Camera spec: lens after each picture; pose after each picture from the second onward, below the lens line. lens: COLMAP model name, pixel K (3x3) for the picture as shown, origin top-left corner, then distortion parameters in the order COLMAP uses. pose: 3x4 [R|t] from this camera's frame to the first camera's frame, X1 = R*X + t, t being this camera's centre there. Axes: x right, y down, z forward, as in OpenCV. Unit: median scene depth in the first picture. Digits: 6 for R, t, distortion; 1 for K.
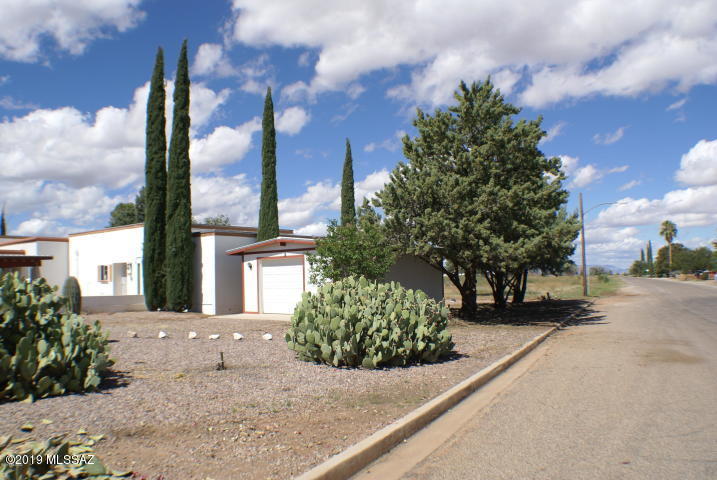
lens RADIAL K [[635.9, 0, 358.5], [0, 635.9, 240.0], [0, 0, 1]] dist [-0.237004, 0.078295]
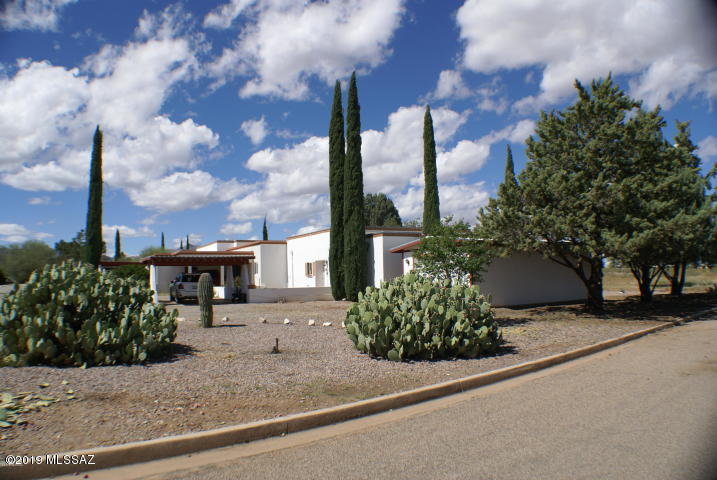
lens RADIAL K [[545.8, 0, 358.5], [0, 545.8, 240.0], [0, 0, 1]] dist [-0.239907, 0.077794]
pose [[0.909901, -0.023295, -0.414170, 0.142570], [0.024671, 0.999694, -0.002027, 0.000853], [0.414090, -0.008374, 0.910197, 0.063341]]
